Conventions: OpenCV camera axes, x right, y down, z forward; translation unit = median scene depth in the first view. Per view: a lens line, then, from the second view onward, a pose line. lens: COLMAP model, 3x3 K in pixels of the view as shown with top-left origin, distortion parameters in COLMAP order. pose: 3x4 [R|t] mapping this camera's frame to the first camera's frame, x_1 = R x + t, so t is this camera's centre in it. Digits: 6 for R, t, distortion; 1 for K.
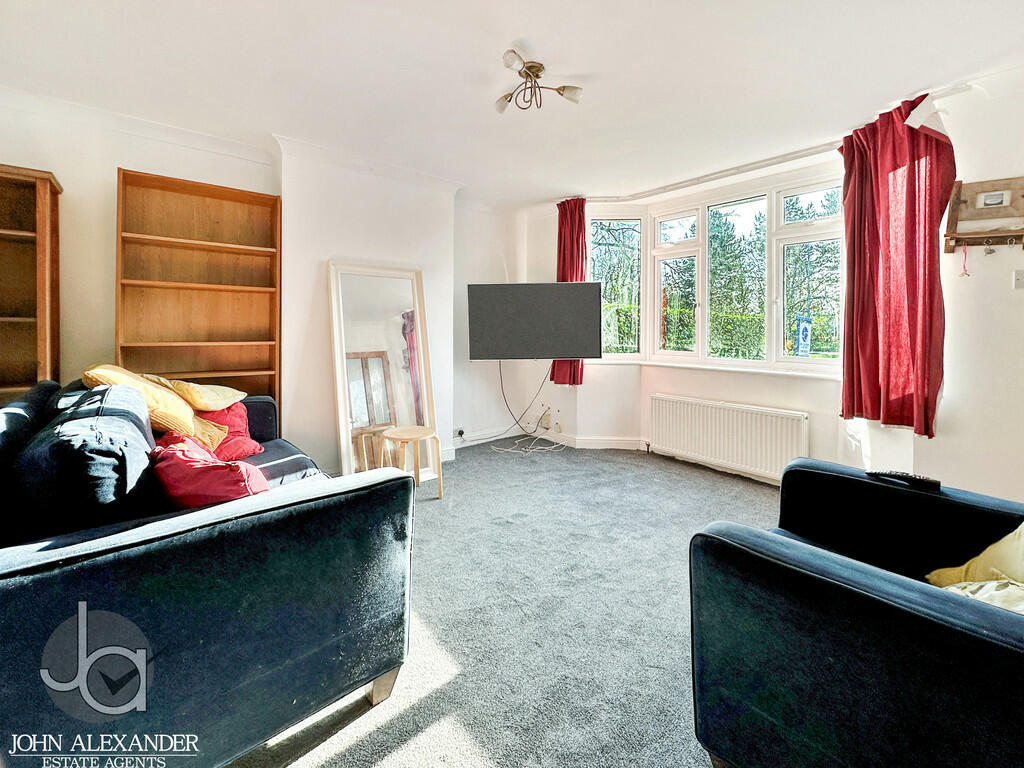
lens RADIAL K [[433.0, 0, 513.9], [0, 433.0, 336.8], [0, 0, 1]] dist [-0.001490, -0.000097]
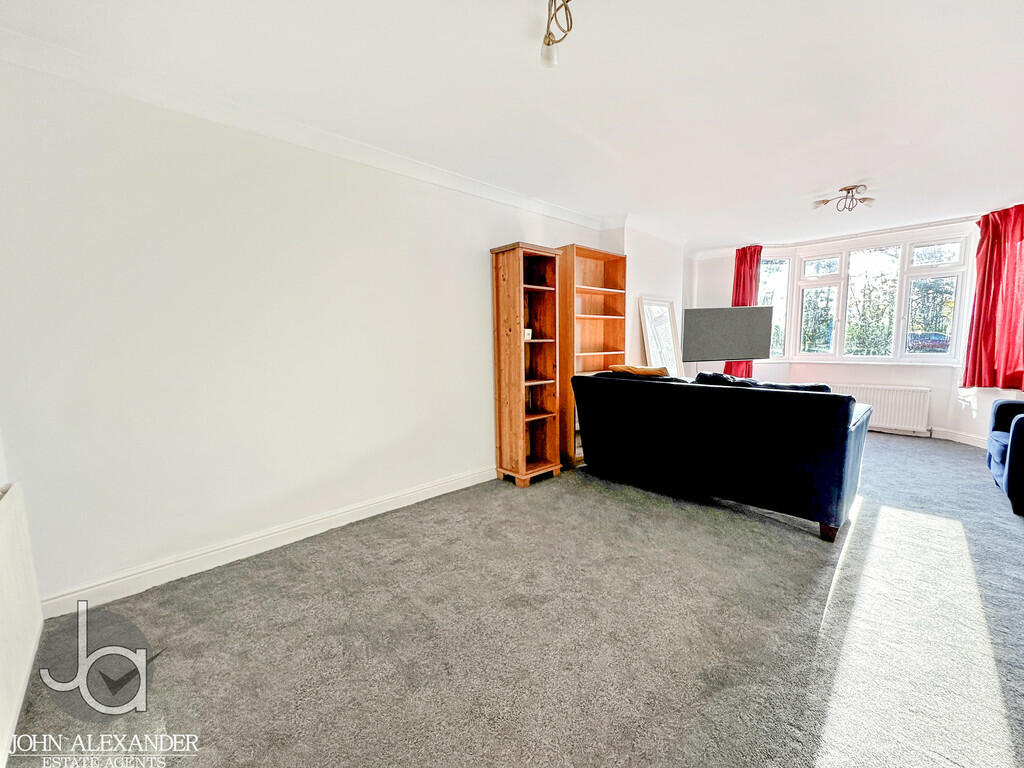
lens RADIAL K [[411.9, 0, 510.5], [0, 411.9, 394.4], [0, 0, 1]] dist [0.001715, 0.000405]
pose [[0.997786, -0.030610, 0.059045, -0.855063], [0.023723, 0.993199, 0.113989, -0.011677], [-0.062133, -0.112336, 0.991726, -0.383665]]
